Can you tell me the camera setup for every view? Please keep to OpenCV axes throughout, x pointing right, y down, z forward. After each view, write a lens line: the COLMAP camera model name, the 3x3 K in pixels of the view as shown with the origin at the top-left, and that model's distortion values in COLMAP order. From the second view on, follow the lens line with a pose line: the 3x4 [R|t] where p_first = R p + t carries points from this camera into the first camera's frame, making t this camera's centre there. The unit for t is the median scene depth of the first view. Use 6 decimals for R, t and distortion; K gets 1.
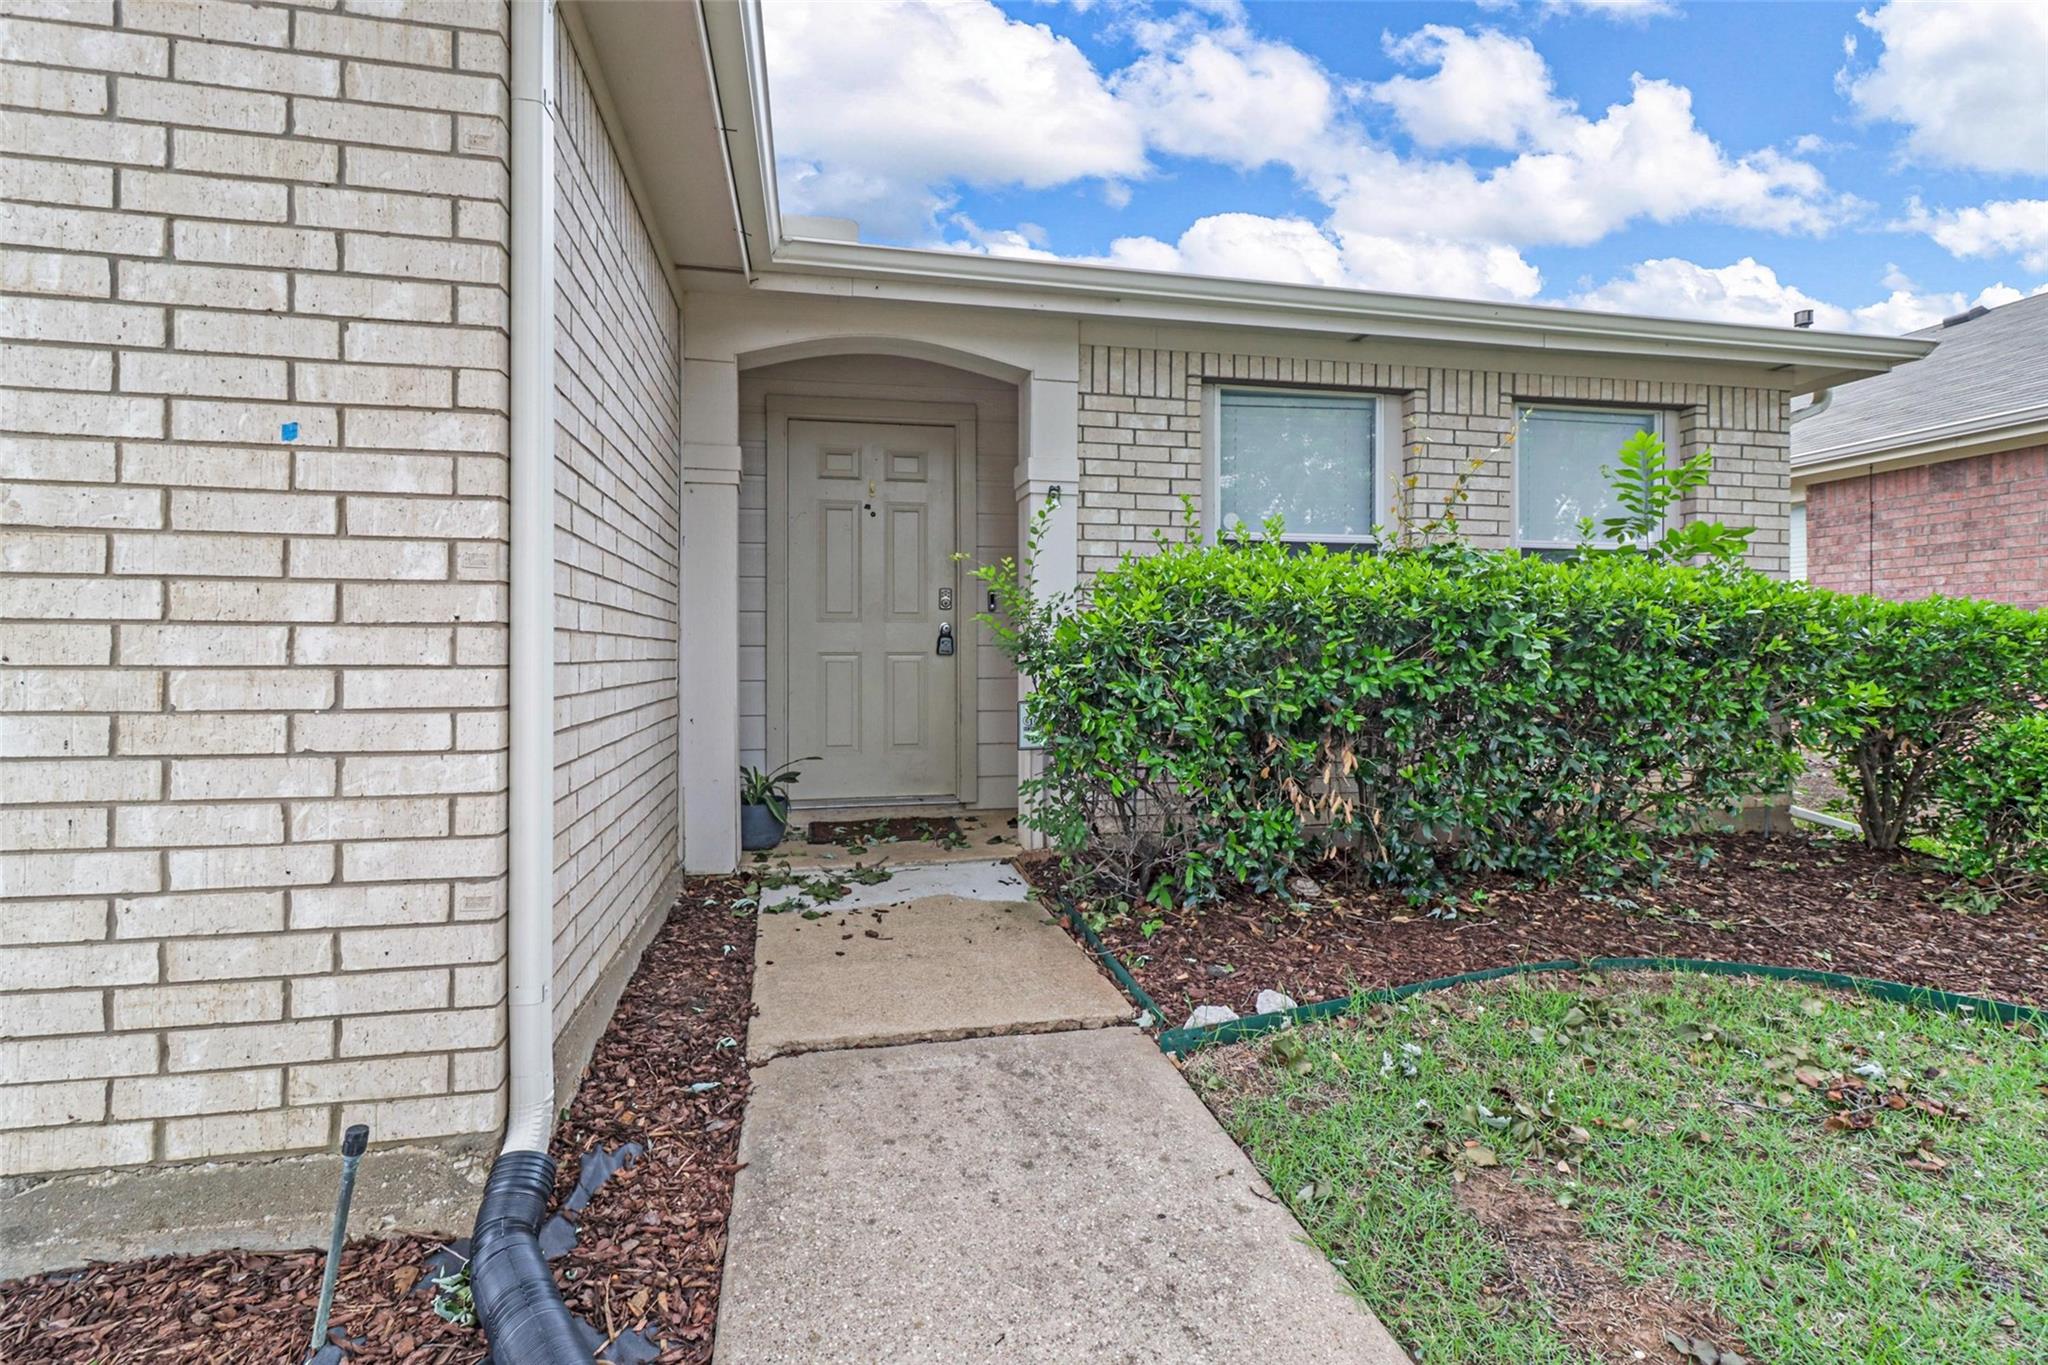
lens RADIAL K [[950.2, 0, 1007.0], [0, 950.2, 662.0], [0, 0, 1]] dist [0.001078, 0.000499]
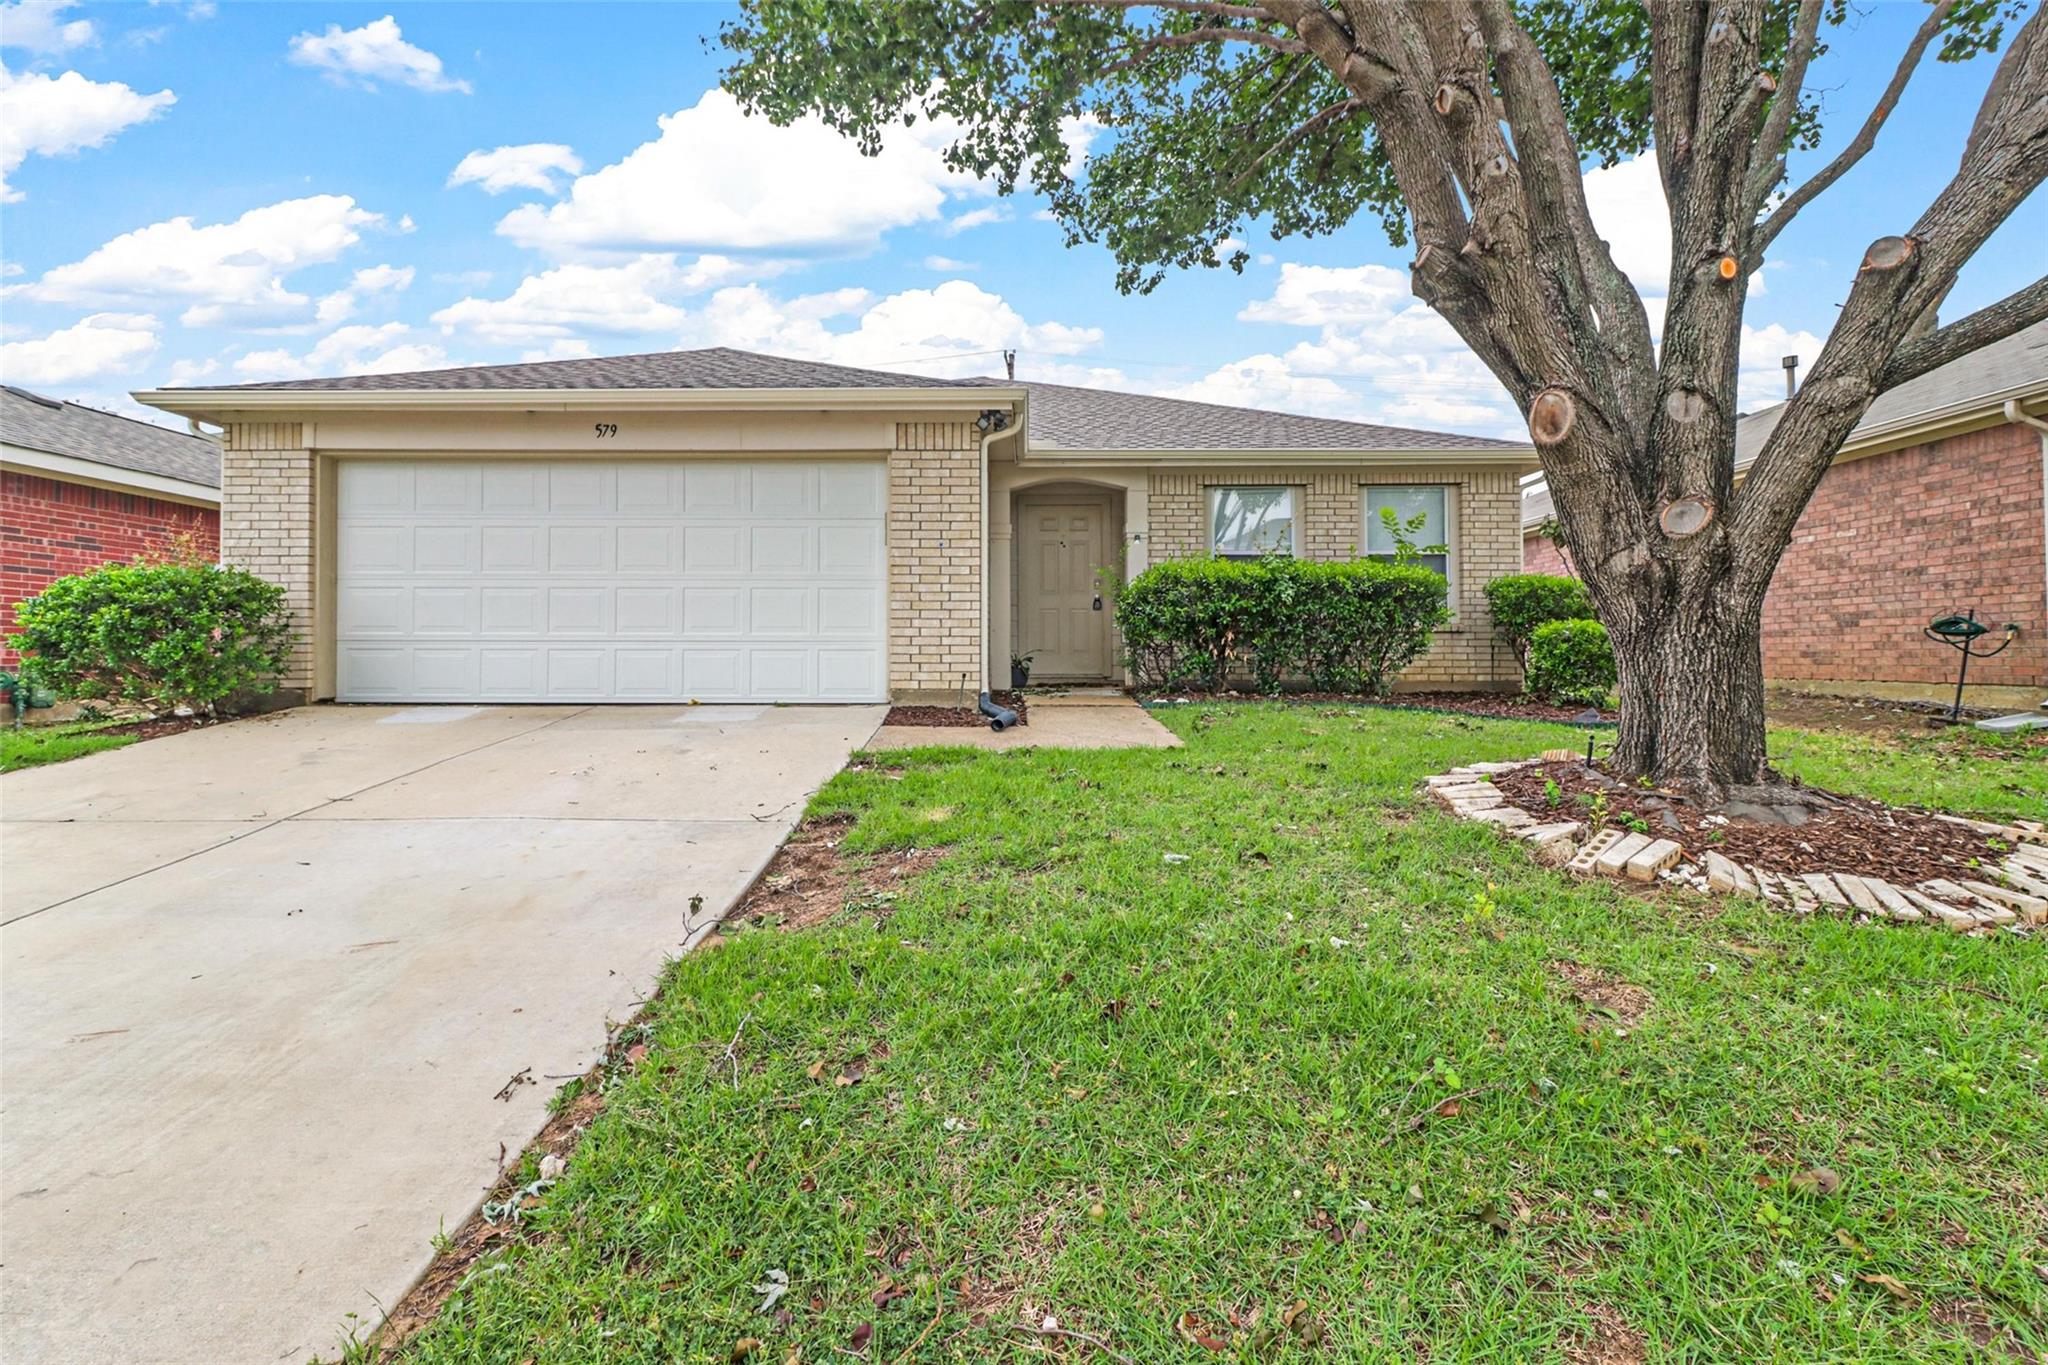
lens RADIAL K [[950.2, 0, 1034.3], [0, 950.2, 666.1], [0, 0, 1]] dist [0.001078, 0.000499]
pose [[0.982103, -0.000863, -0.188340, 0.629304], [0.001128, 0.999999, 0.001303, 0.368737], [0.188339, -0.001493, 0.982103, -3.616541]]
